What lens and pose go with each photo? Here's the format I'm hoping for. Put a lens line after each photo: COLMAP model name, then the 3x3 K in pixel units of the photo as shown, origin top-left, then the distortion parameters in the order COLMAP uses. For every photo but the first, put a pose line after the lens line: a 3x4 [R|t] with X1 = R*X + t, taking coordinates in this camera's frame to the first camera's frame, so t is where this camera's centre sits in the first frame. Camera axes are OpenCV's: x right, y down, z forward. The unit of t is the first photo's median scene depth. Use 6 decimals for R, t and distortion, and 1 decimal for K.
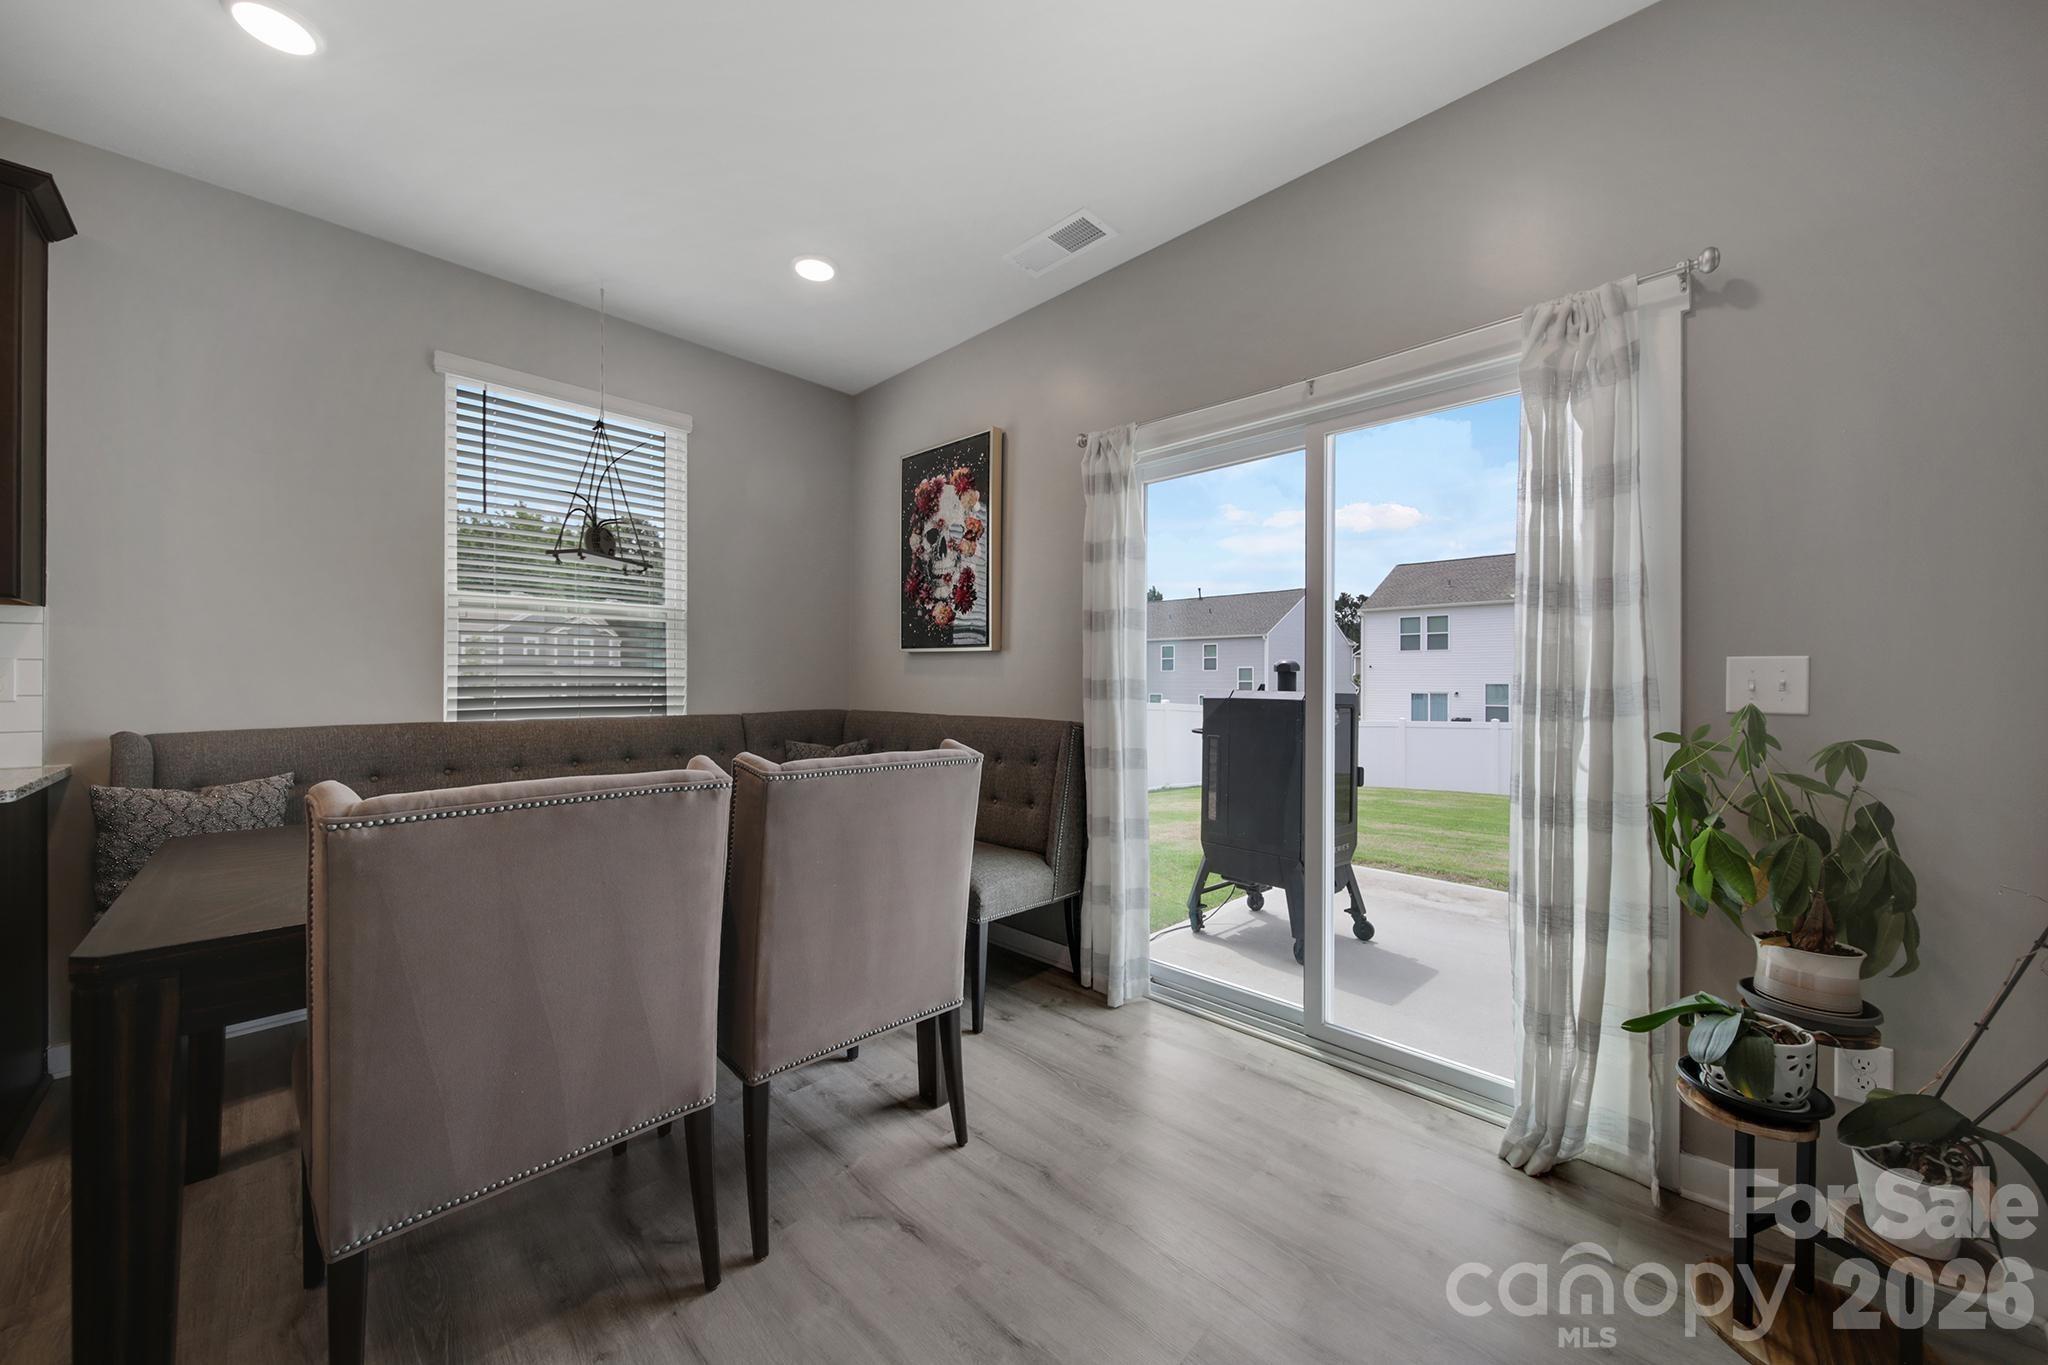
lens RADIAL K [[719.8, 0, 1022.1], [0, 719.8, 681.9], [0, 0, 1]] dist [-0.001458, -0.001405]
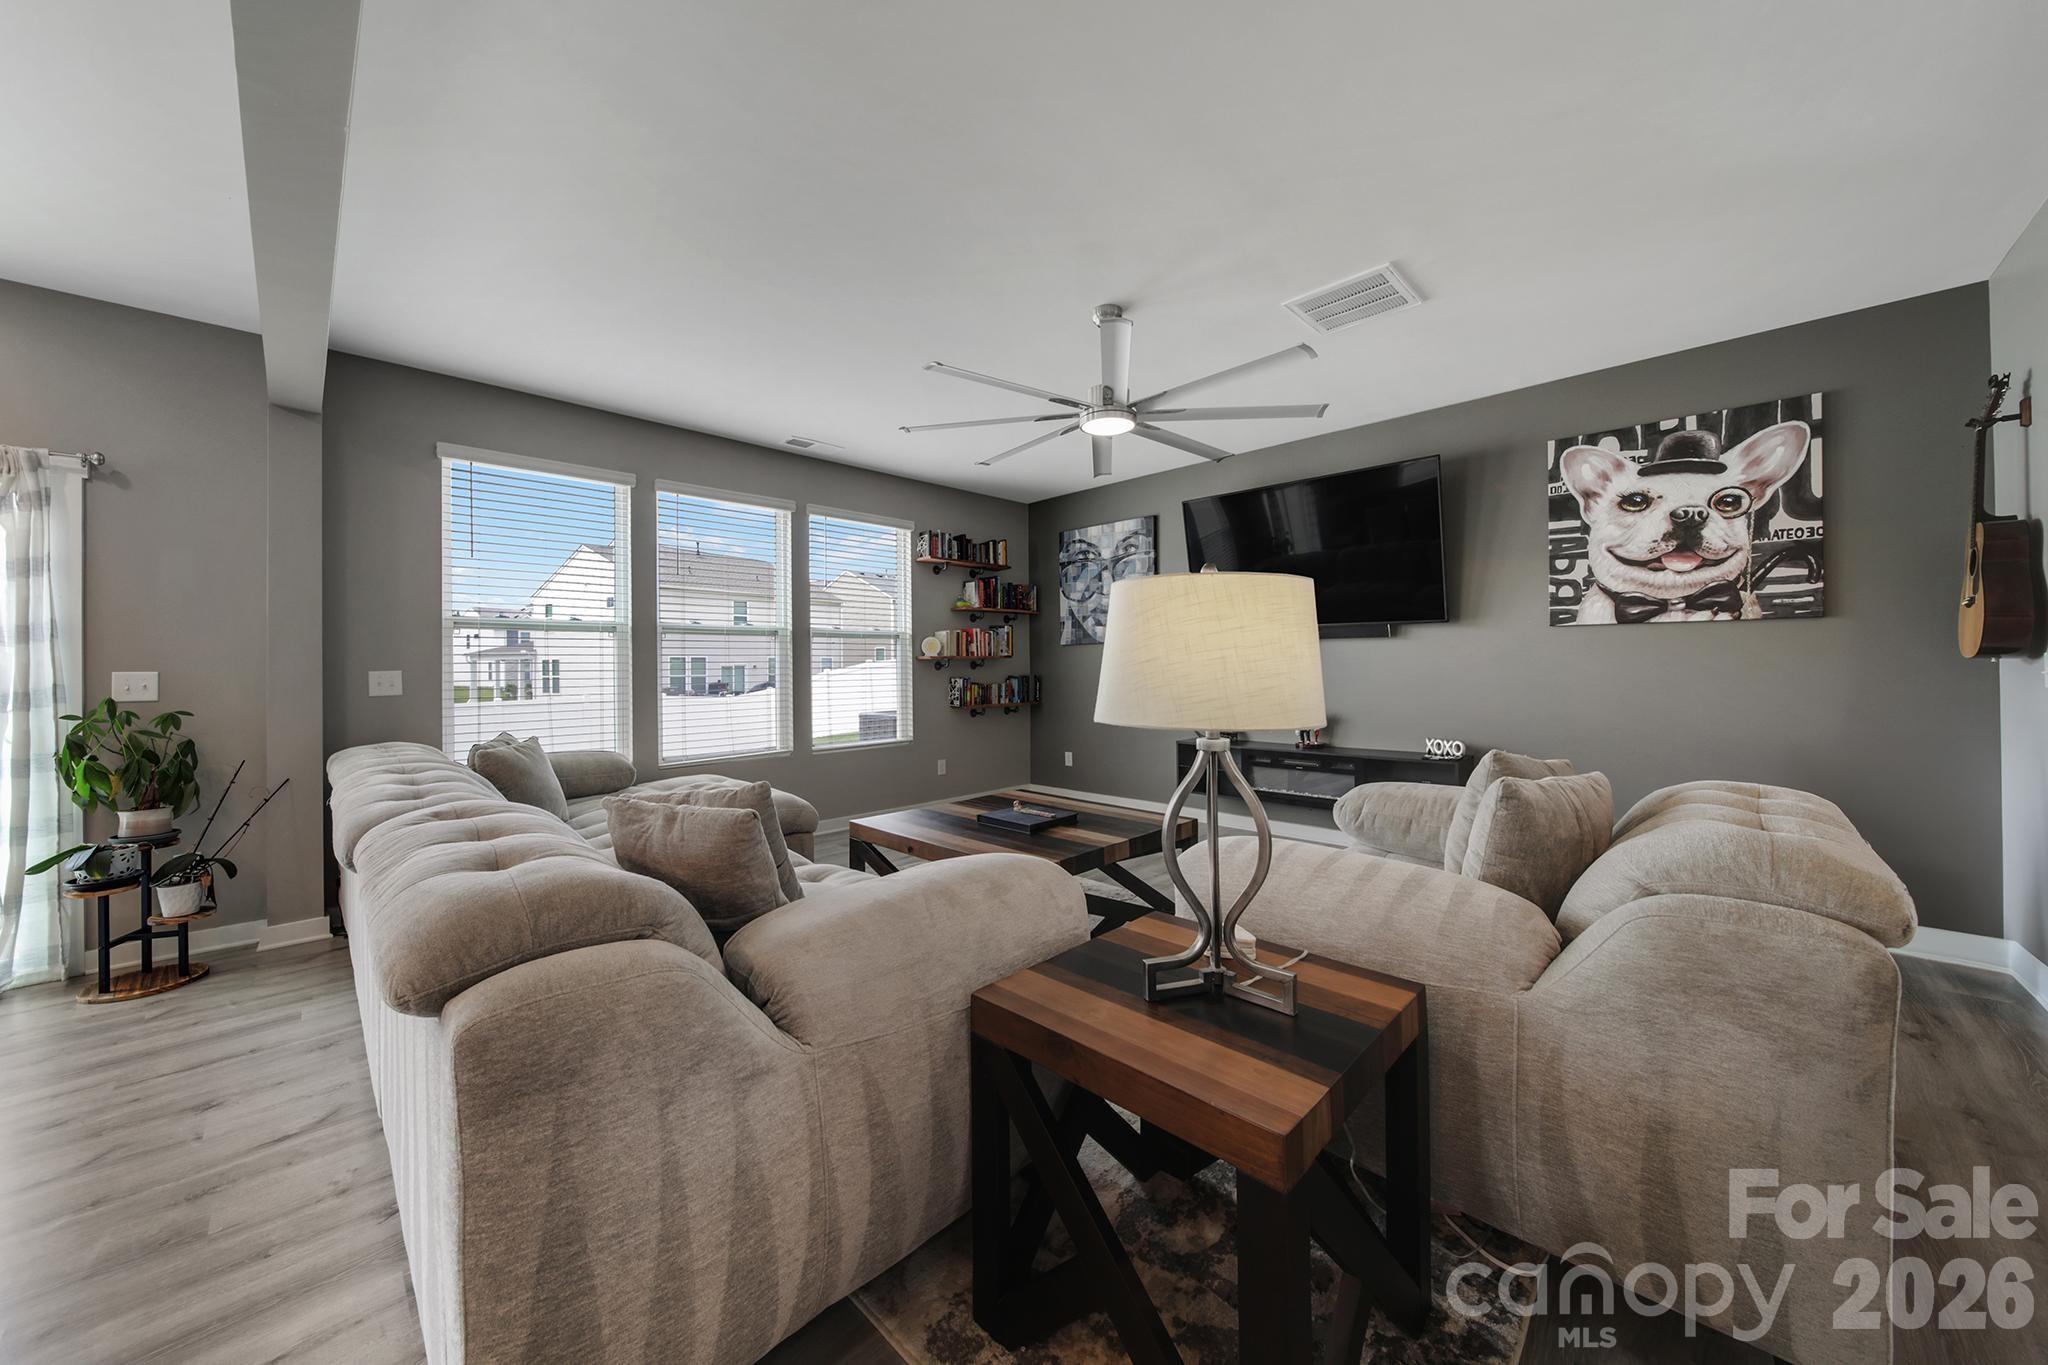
lens RADIAL K [[719.8, 0, 1023.5], [0, 719.8, 661.7], [0, 0, 1]] dist [-0.001458, -0.001405]
pose [[0.012536, 0.005154, 0.999908, -0.740012], [0.012729, 0.999905, -0.005314, -0.019309], [-0.999840, 0.012794, 0.012469, -1.216831]]
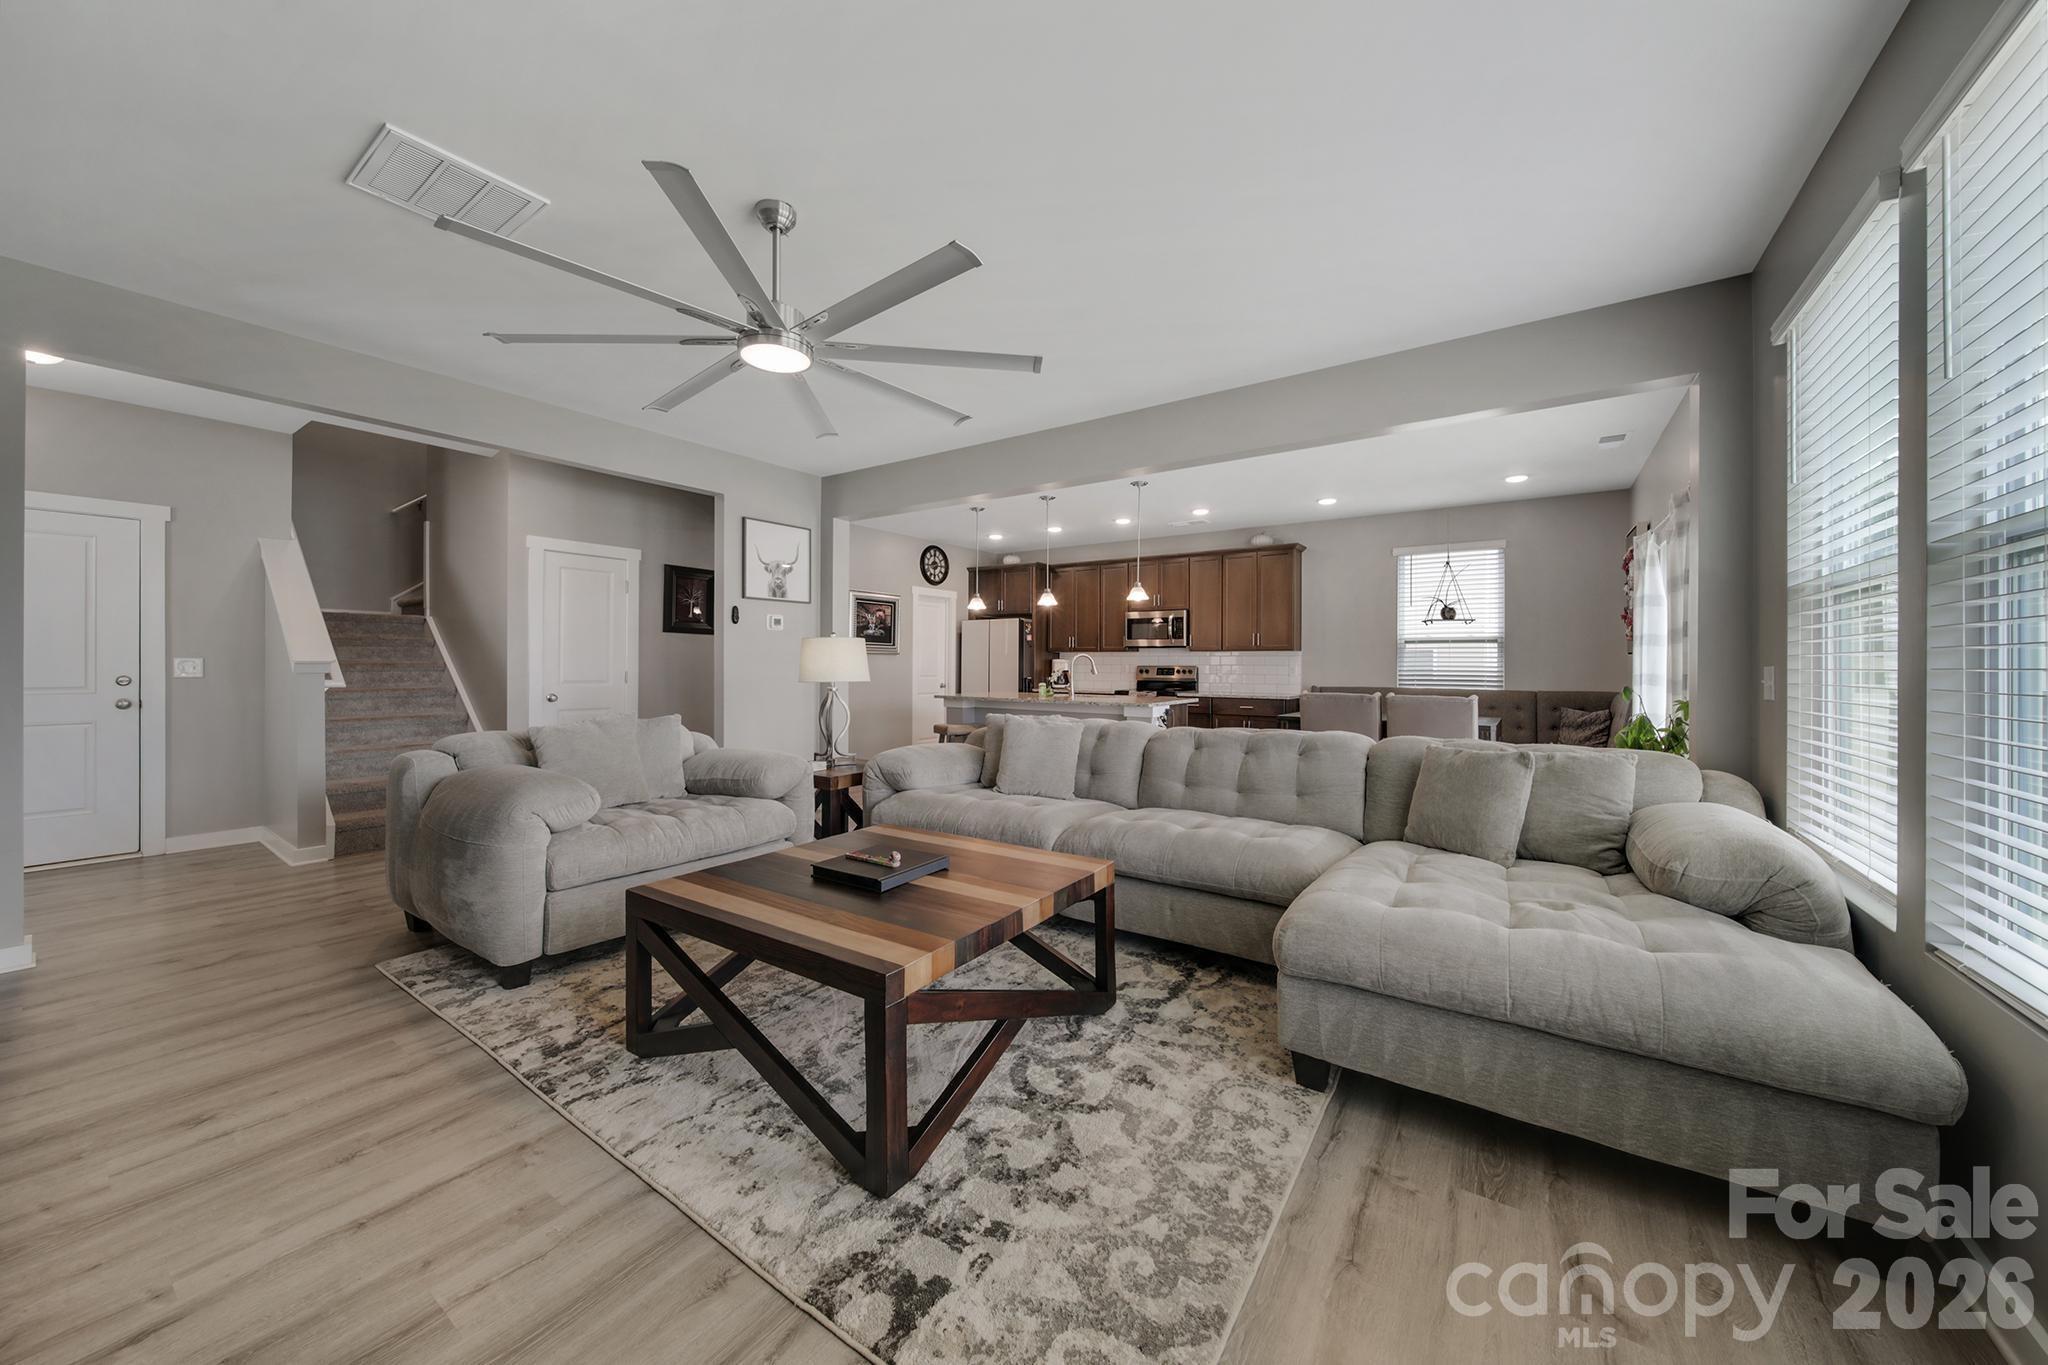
lens RADIAL K [[719.8, 0, 1019.6], [0, 719.8, 662.0], [0, 0, 1]] dist [-0.001458, -0.001405]
pose [[0.152096, -0.005478, -0.988351, 2.399749], [-0.007722, 0.999948, -0.006730, -0.013359], [0.988336, 0.008656, 0.152046, -1.156984]]
